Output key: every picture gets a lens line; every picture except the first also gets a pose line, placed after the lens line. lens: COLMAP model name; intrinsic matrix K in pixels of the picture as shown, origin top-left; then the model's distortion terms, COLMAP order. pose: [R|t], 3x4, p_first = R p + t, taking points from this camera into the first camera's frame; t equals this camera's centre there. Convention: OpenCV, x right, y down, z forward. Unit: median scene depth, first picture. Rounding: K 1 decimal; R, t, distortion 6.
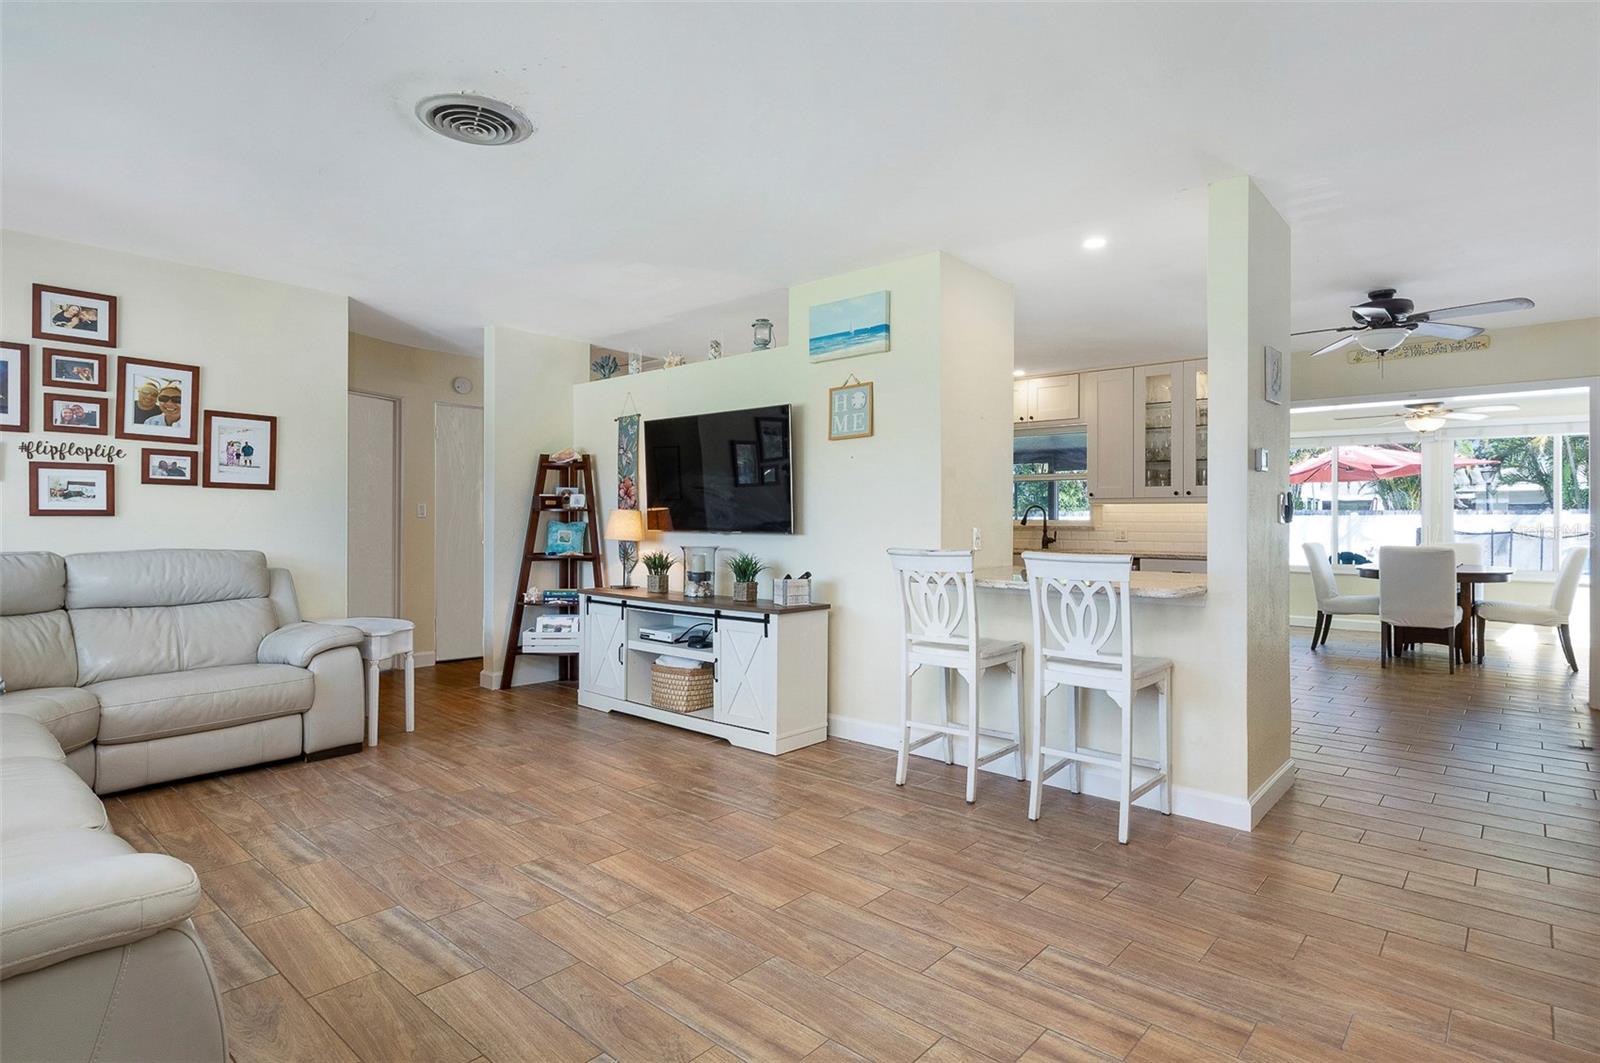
lens RADIAL K [[823.9, 0, 800.0], [0, 823.9, 531.5], [0, 0, 1]] dist [-0.001491, 0.000237]
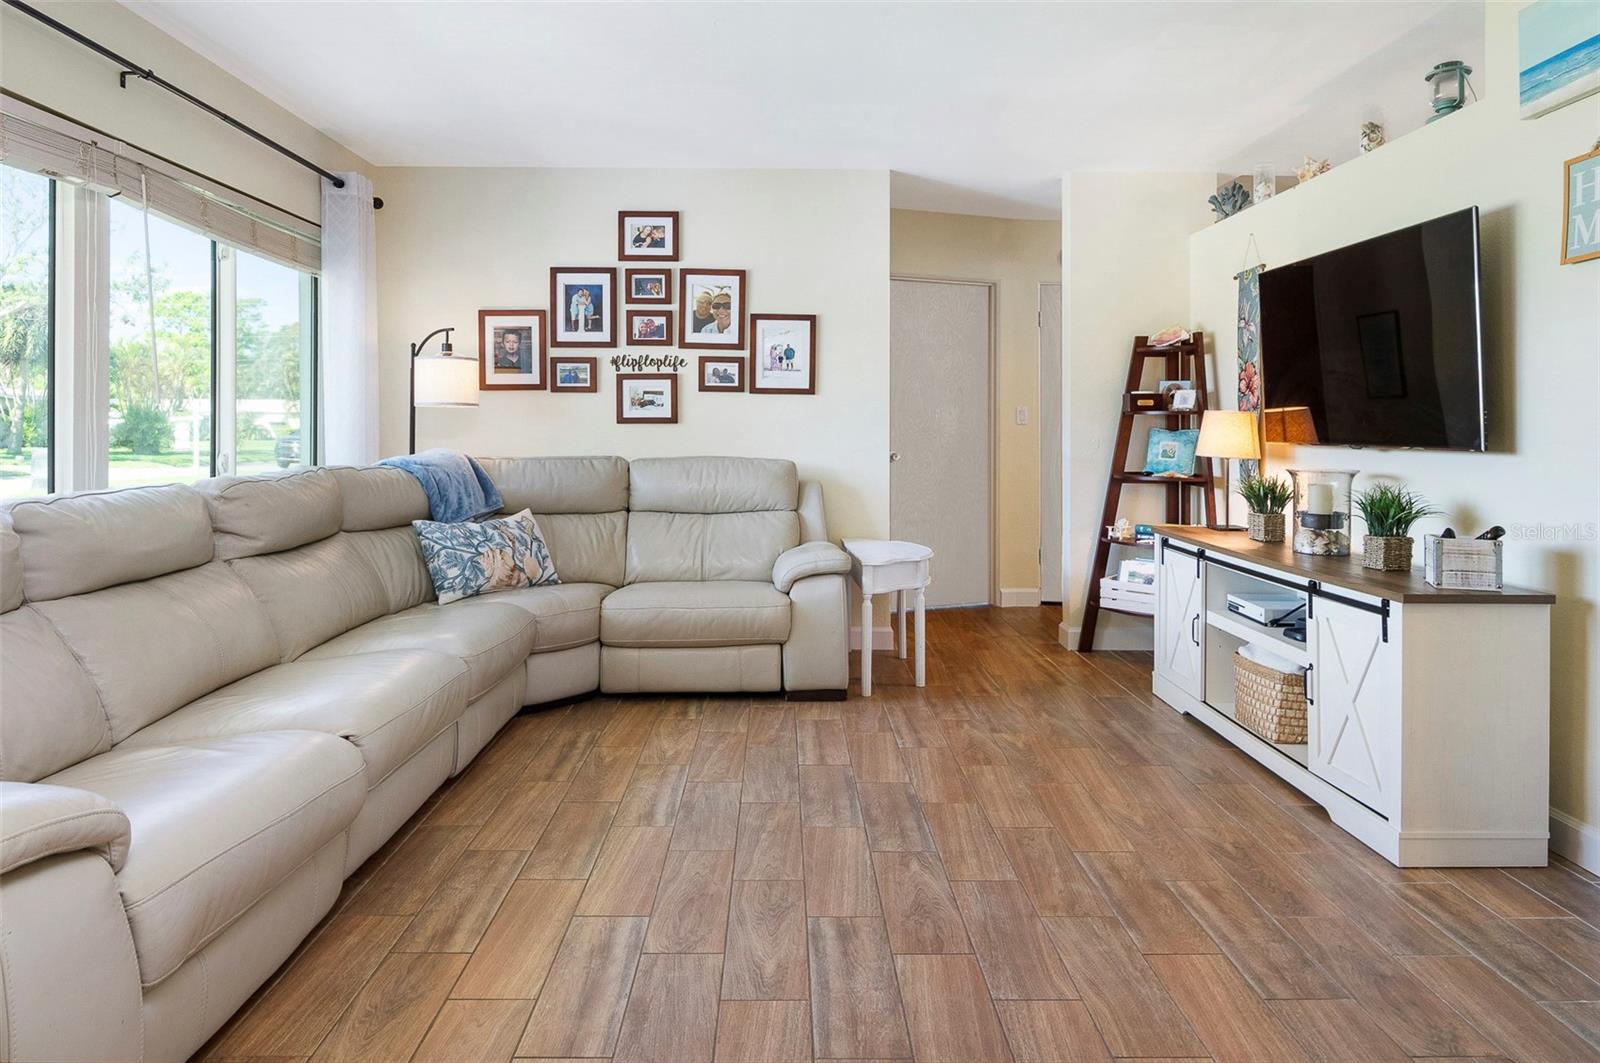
lens RADIAL K [[978.0, 0, 793.6], [0, 978.0, 430.9], [0, 0, 1]] dist [-0.000433, -0.001603]
pose [[0.671085, 0.000947, -0.741379, 0.172334], [-0.009618, 0.999926, -0.007429, -0.001728], [0.741318, 0.012117, 0.671045, 0.276533]]
